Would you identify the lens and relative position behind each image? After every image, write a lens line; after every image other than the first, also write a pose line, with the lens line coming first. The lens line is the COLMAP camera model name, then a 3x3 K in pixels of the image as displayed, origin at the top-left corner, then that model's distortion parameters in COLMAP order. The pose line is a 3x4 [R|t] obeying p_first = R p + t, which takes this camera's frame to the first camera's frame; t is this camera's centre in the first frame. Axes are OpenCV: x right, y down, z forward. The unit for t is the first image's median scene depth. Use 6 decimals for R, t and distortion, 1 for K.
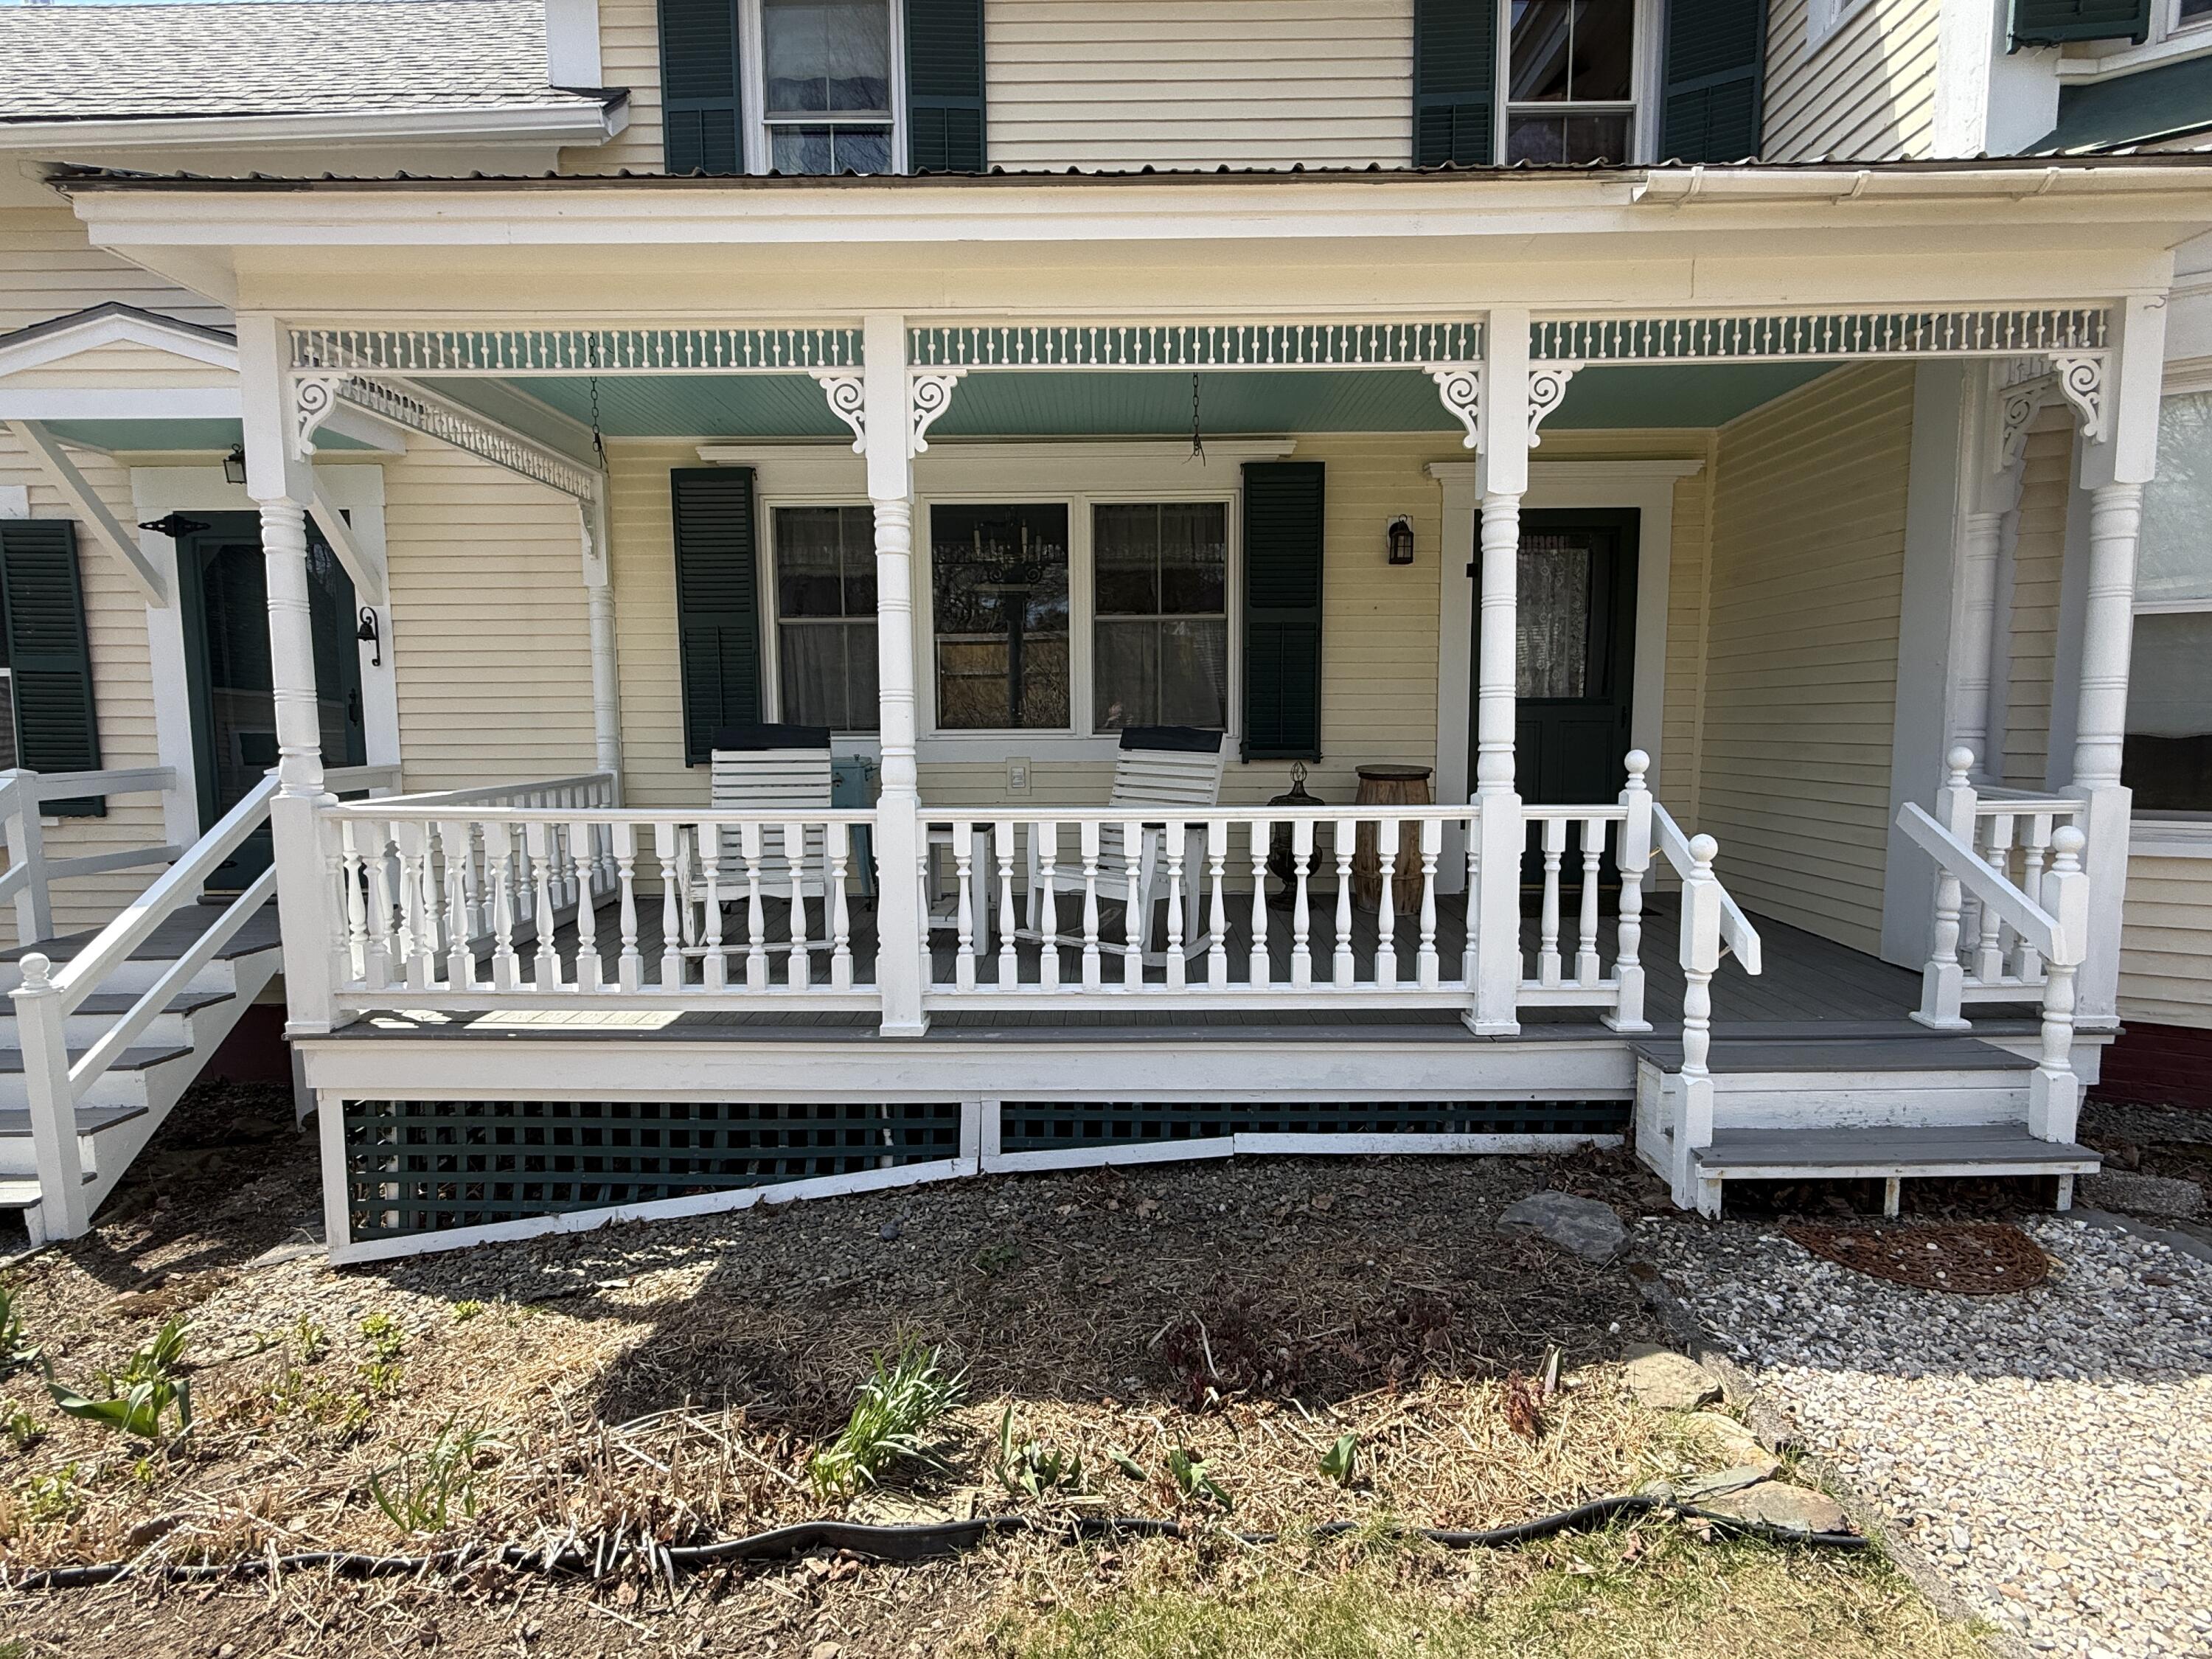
lens RADIAL K [[1096.3, 0, 1102.0], [0, 1096.3, 829.6], [0, 0, 1]] dist [0.000773, 0.000247]
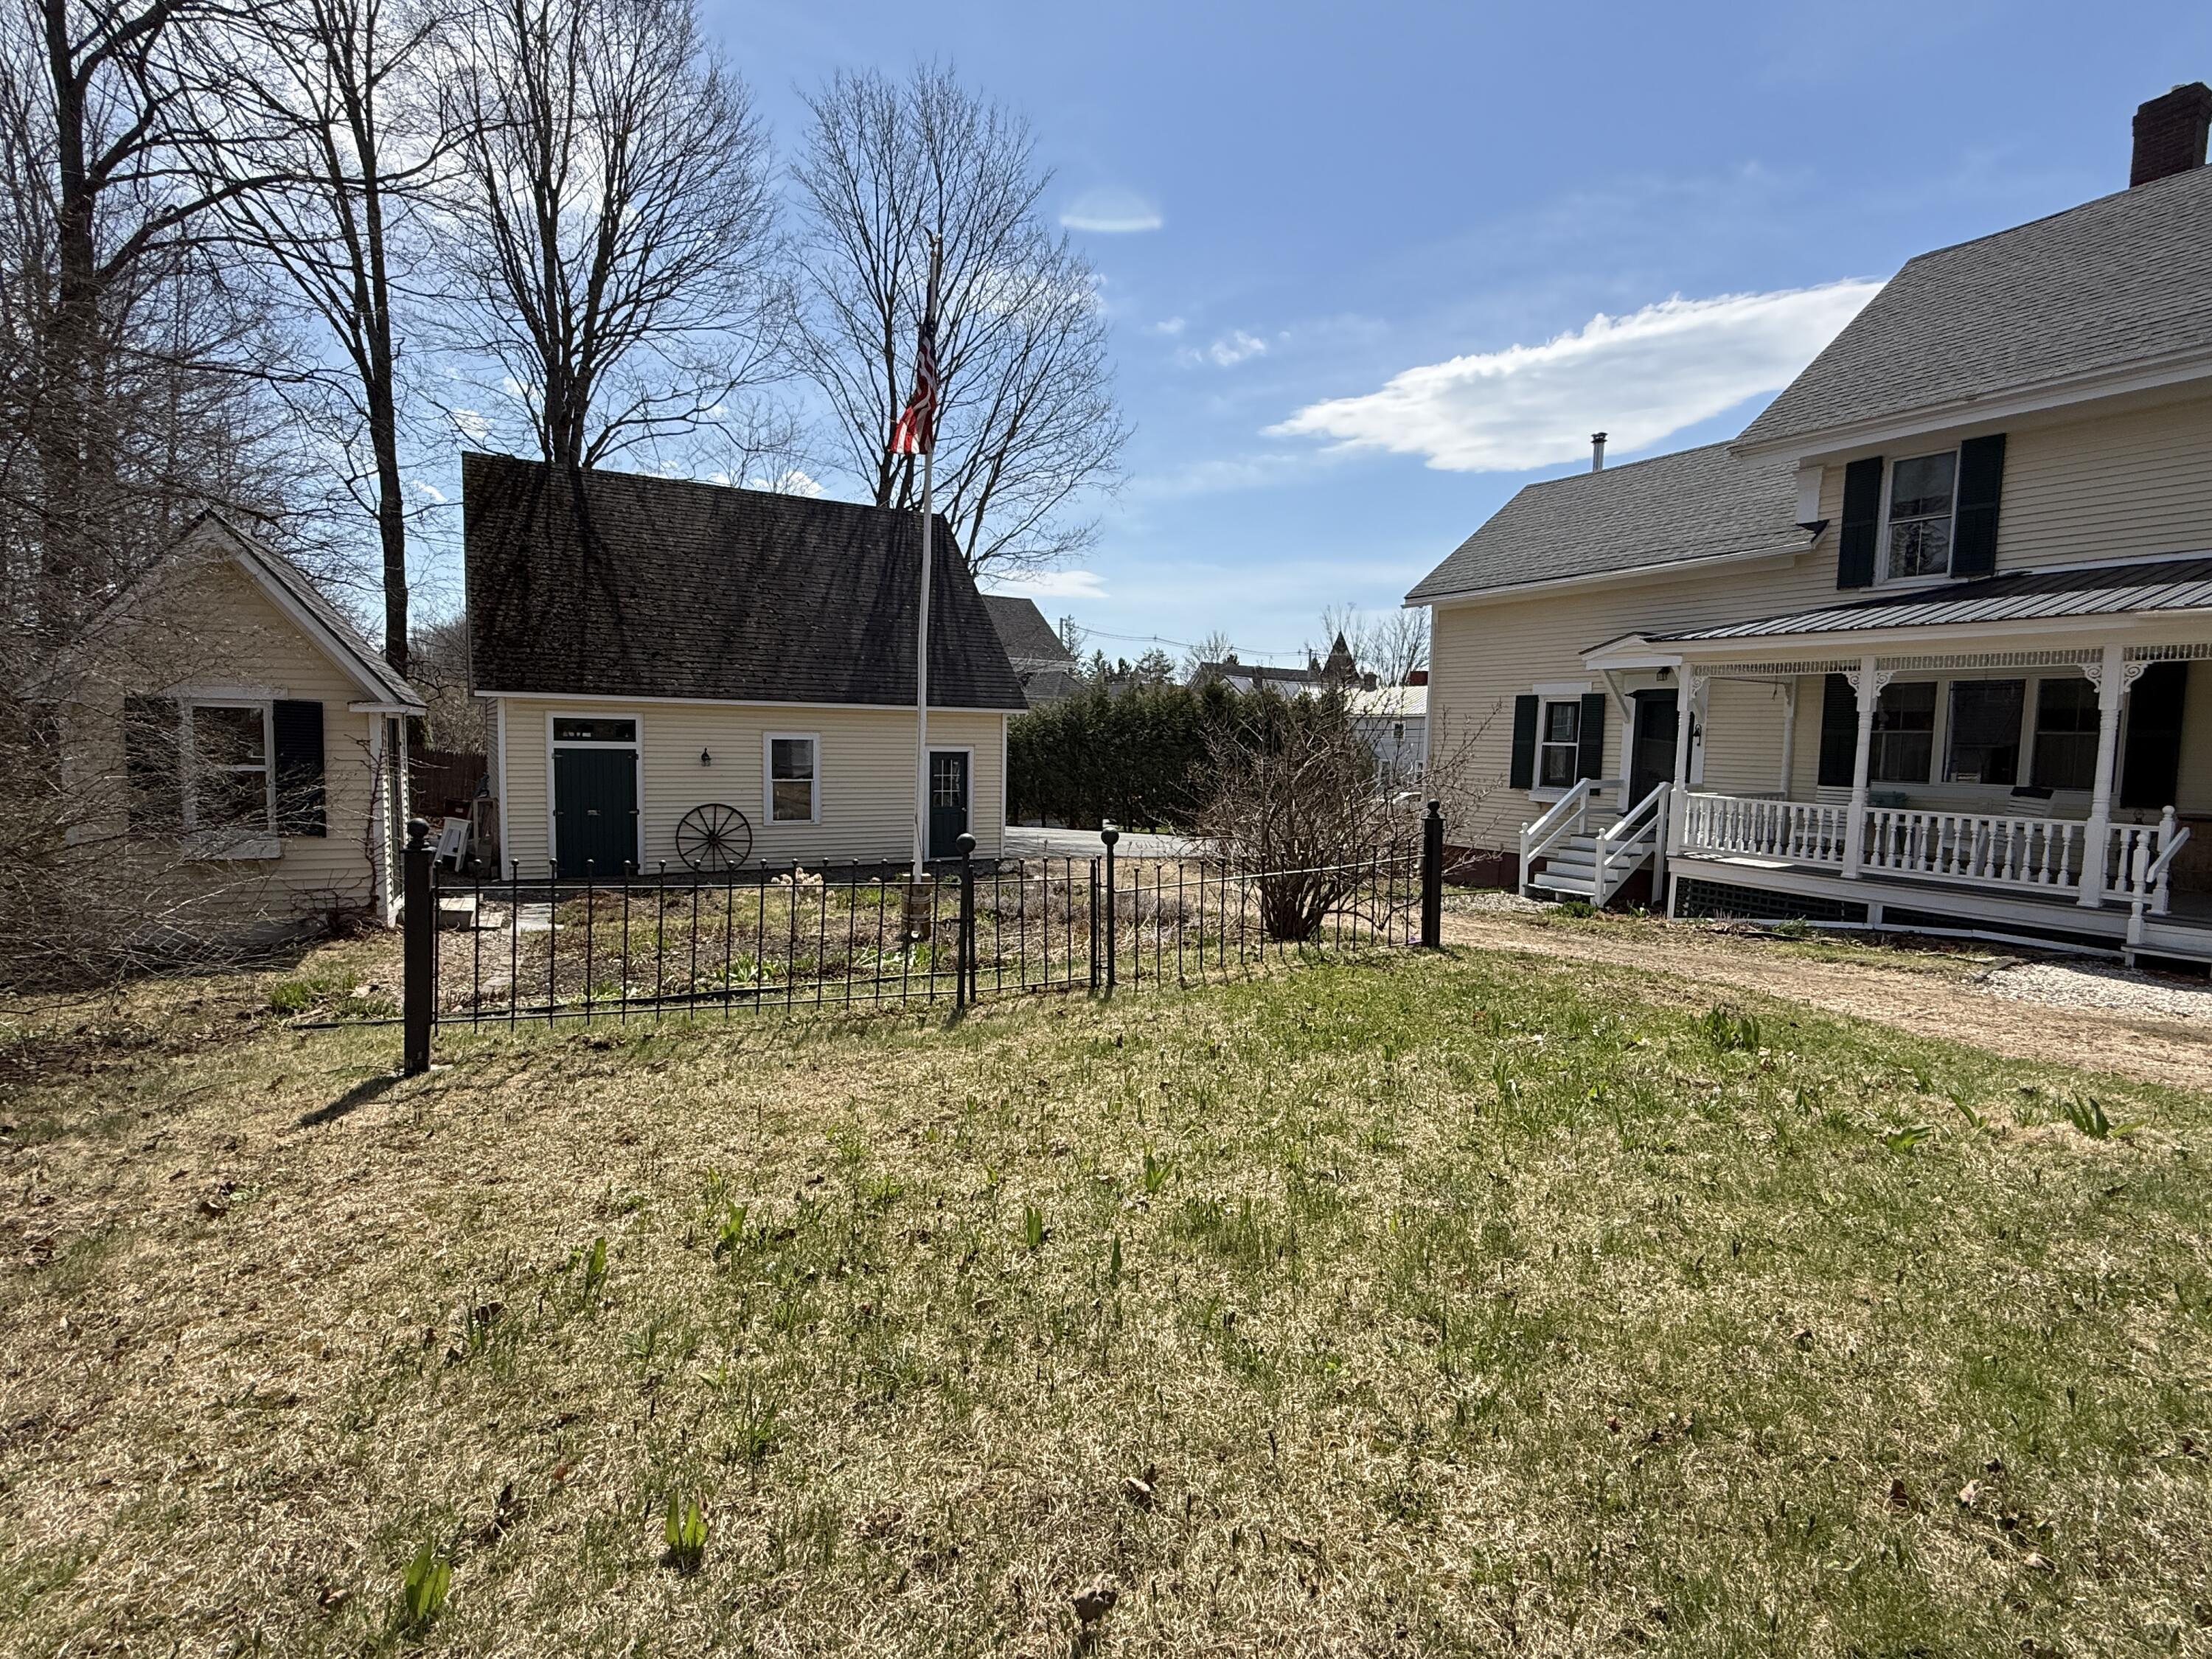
lens RADIAL K [[1075.0, 0, 1106.0], [0, 1075.0, 829.5], [0, 0, 1]] dist [-0.001295, 0.000080]
pose [[0.487848, 0.094611, -0.867786, 1.471332], [-0.112004, 0.992676, 0.045261, 0.149634], [0.865713, 0.075115, 0.494872, -2.435059]]
